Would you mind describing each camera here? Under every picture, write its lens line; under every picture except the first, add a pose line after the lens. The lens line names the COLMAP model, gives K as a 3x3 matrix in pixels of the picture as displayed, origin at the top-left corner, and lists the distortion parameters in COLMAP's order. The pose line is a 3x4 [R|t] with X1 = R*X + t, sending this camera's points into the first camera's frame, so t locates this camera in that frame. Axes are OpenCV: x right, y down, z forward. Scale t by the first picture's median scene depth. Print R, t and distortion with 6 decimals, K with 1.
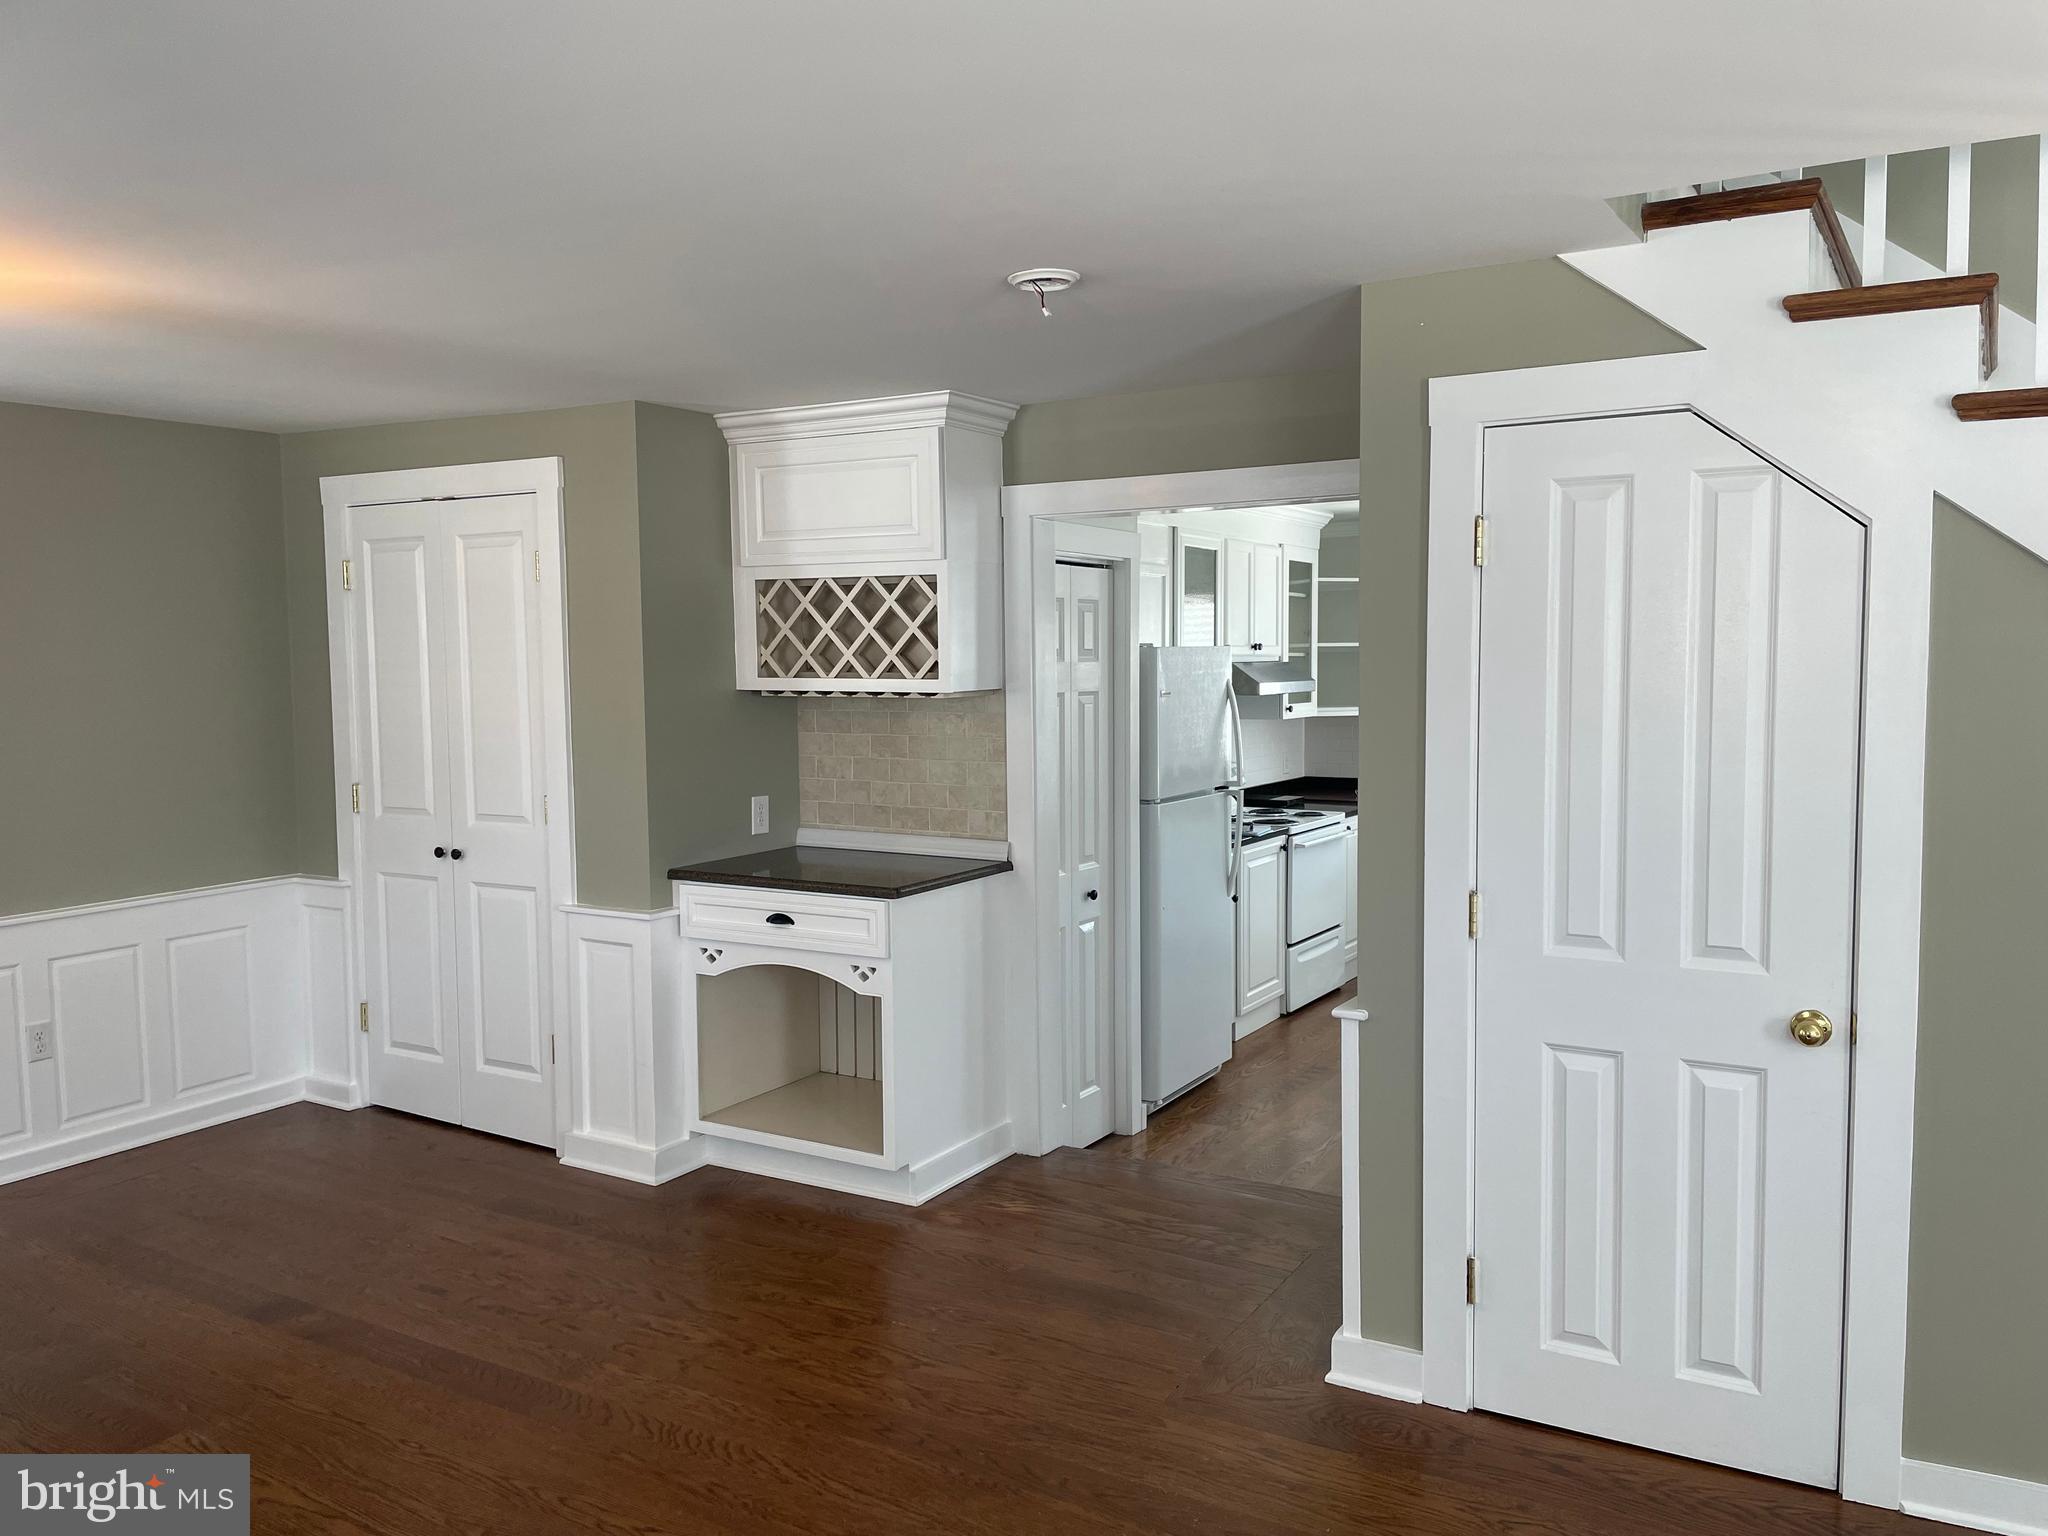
lens RADIAL K [[1560.1, 0, 1021.3], [0, 1560.1, 765.8], [0, 0, 1]] dist [-0.000196, -0.025245]
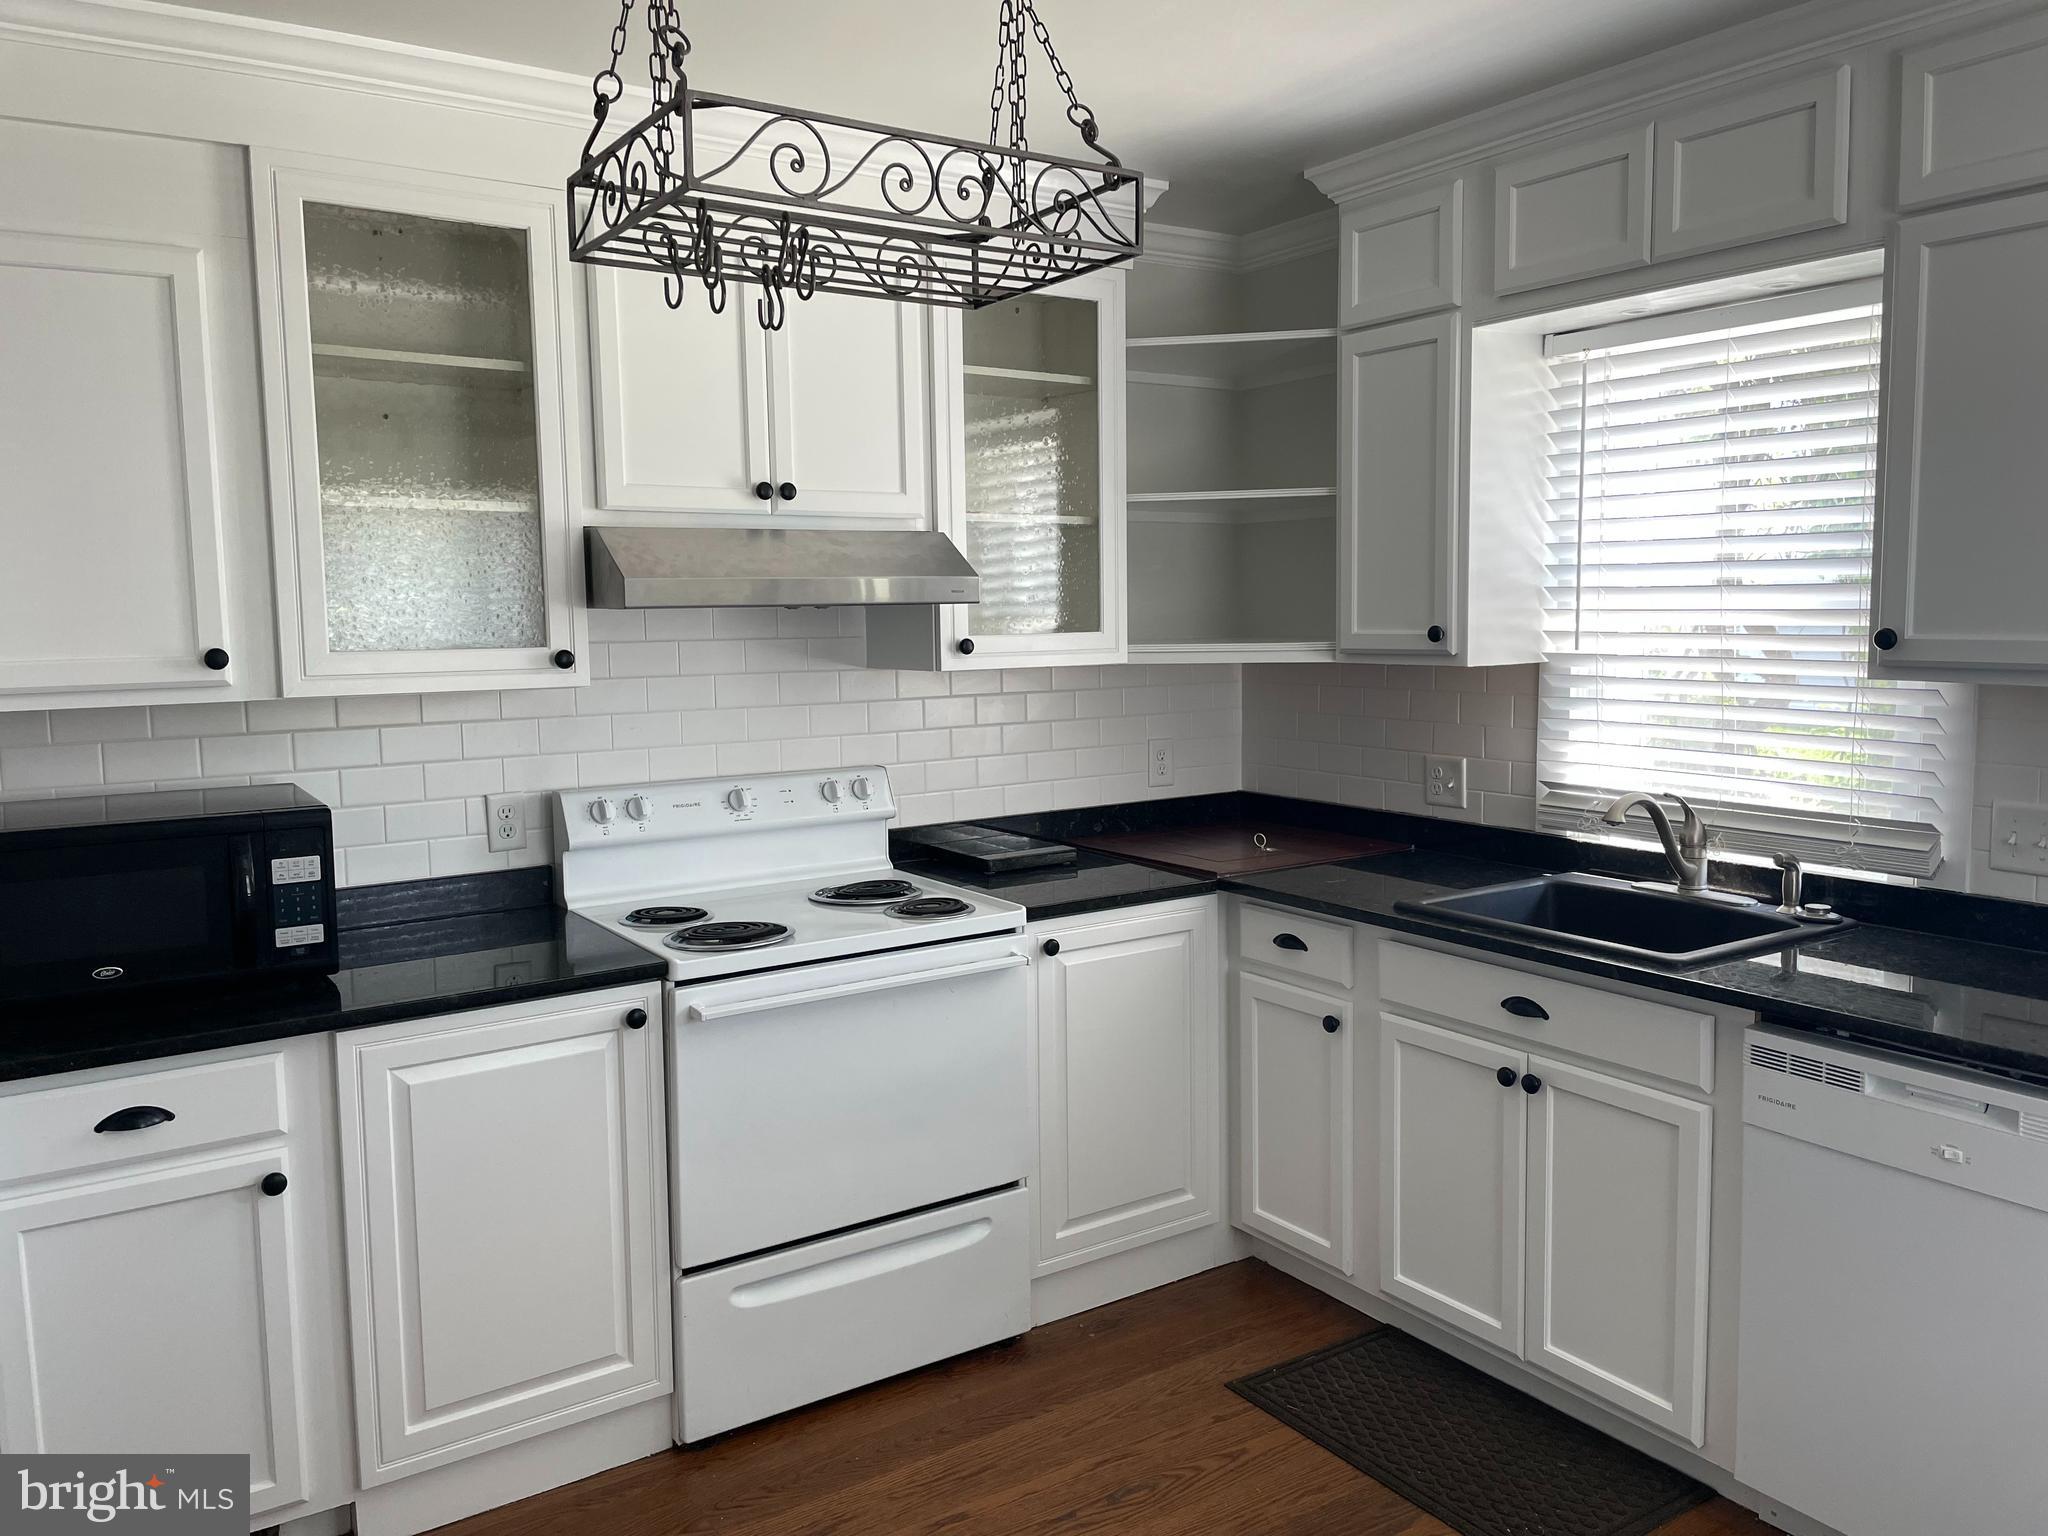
lens RADIAL K [[1560.1, 0, 1026.7], [0, 1560.1, 765.6], [0, 0, 1]] dist [-0.000196, -0.025245]
pose [[0.917071, 0.039246, -0.396788, 0.388185], [-0.023212, 0.998711, 0.045134, -0.025997], [0.398048, -0.032181, 0.916800, 0.681168]]
